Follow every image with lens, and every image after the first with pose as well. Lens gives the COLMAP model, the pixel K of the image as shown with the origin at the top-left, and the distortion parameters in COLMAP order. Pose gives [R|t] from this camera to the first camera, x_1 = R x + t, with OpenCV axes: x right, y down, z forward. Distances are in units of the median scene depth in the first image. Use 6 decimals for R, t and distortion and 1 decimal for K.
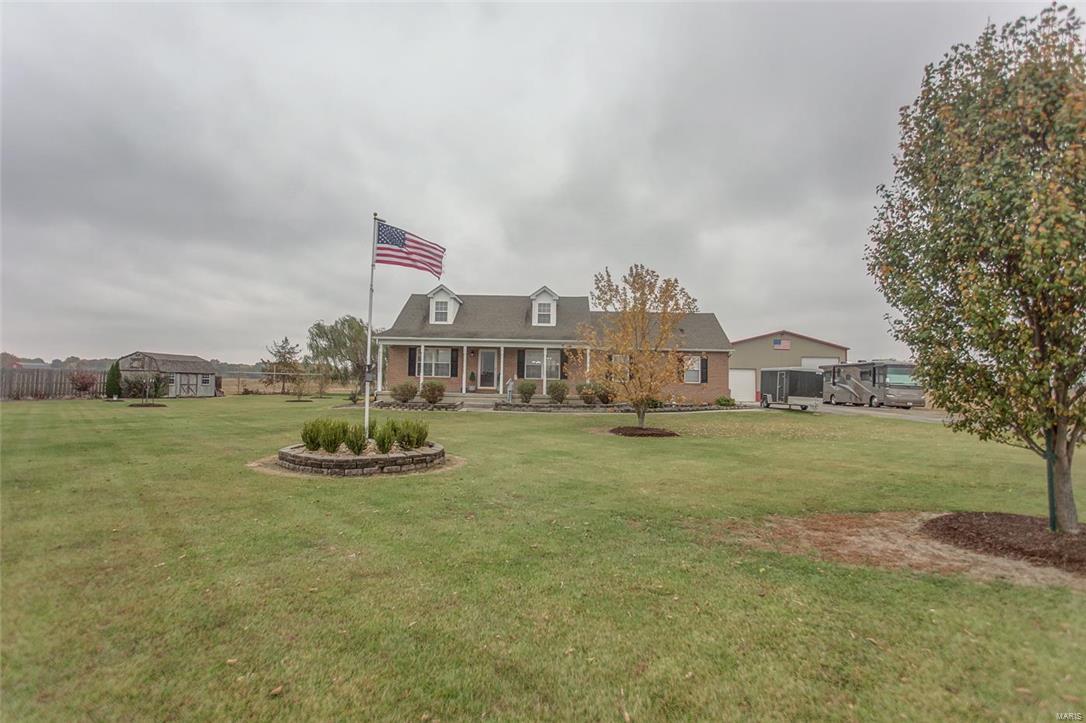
lens RADIAL K [[589.7, 0, 543.0], [0, 589.7, 361.5], [0, 0, 1]] dist [-0.043516, 0.000225]
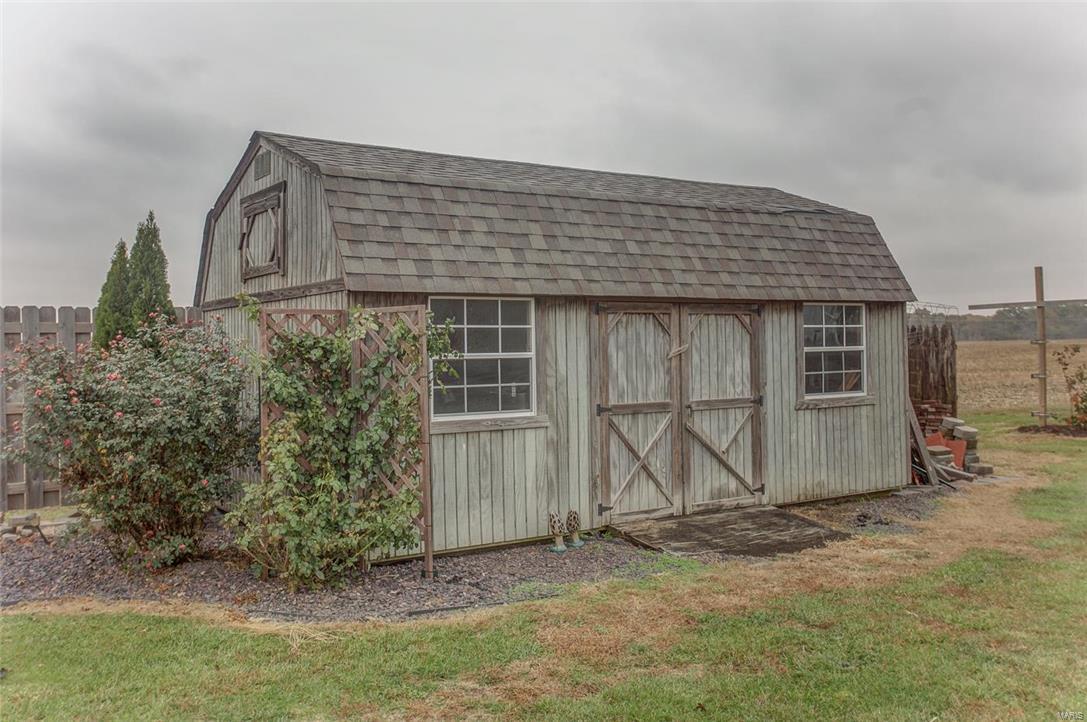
lens RADIAL K [[1042.8, 0, 543.5], [0, 1042.8, 361.0], [0, 0, 1]] dist [0.001368, 0.000655]
pose [[0.649803, -0.026110, -0.759654, -0.465306], [0.060362, 0.998026, 0.017330, 0.025382], [0.757702, -0.057115, 0.650096, 0.831625]]
